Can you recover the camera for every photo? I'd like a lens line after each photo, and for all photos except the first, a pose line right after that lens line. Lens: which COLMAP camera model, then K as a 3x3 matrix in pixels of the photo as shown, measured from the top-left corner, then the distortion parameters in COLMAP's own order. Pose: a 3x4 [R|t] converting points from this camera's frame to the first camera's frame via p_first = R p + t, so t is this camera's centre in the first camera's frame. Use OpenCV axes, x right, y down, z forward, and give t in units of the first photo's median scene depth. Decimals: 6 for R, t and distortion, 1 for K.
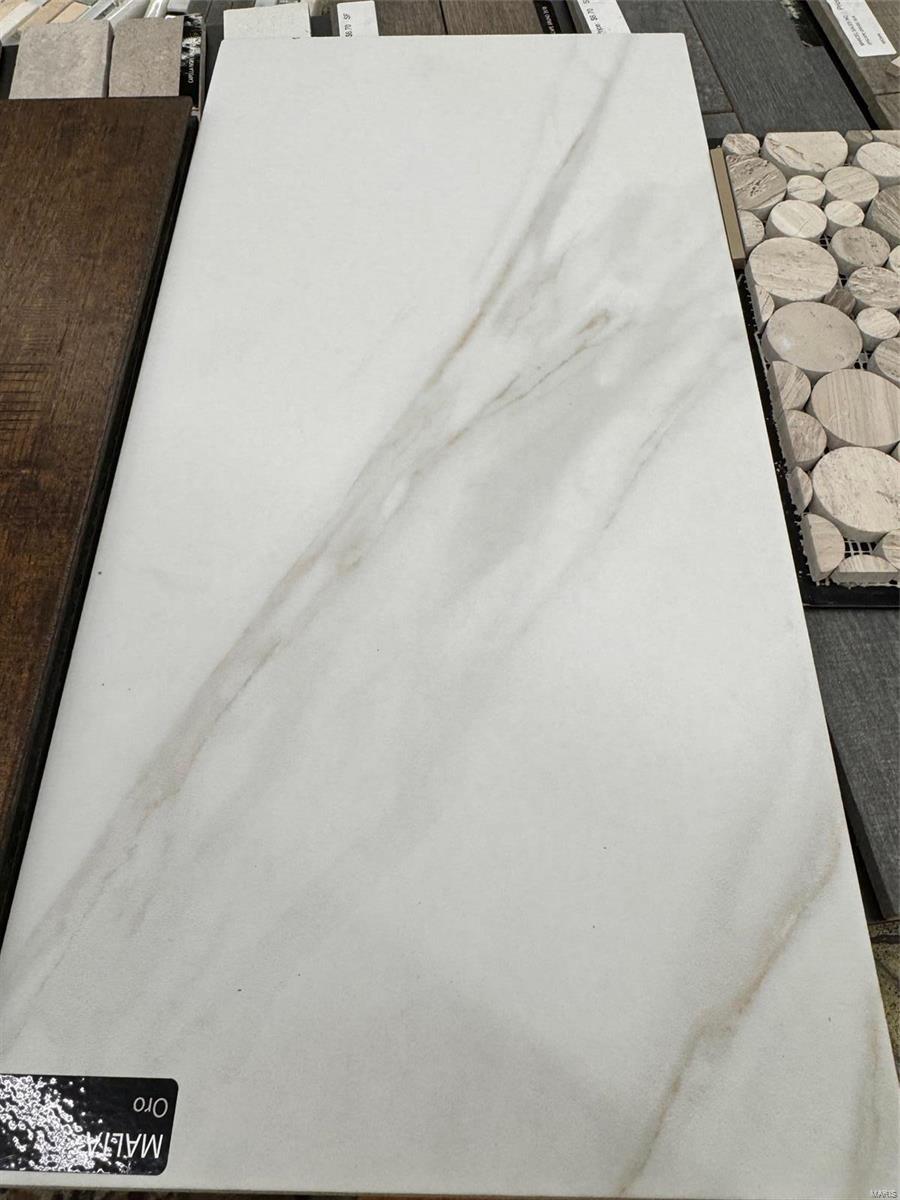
lens RADIAL K [[852.1, 0, 450.9], [0, 852.1, 603.3], [0, 0, 1]] dist [-0.007590, -0.020662]
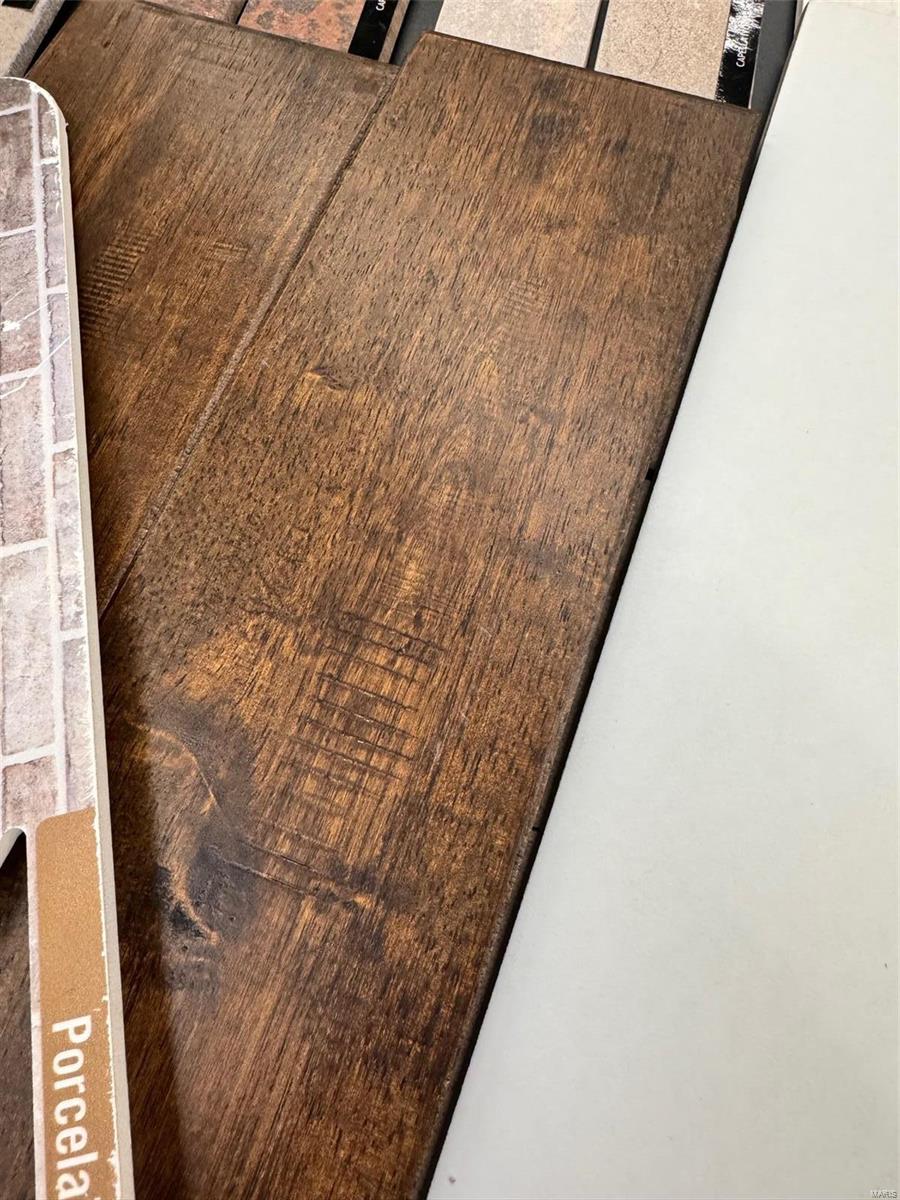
lens RADIAL K [[852.1, 0, 451.0], [0, 852.1, 597.5], [0, 0, 1]] dist [-0.007590, -0.020662]
pose [[0.941358, 0.317092, -0.115314, -0.384640], [-0.300733, 0.943472, 0.139357, -0.358674], [0.152985, -0.096506, 0.983505, 0.440951]]
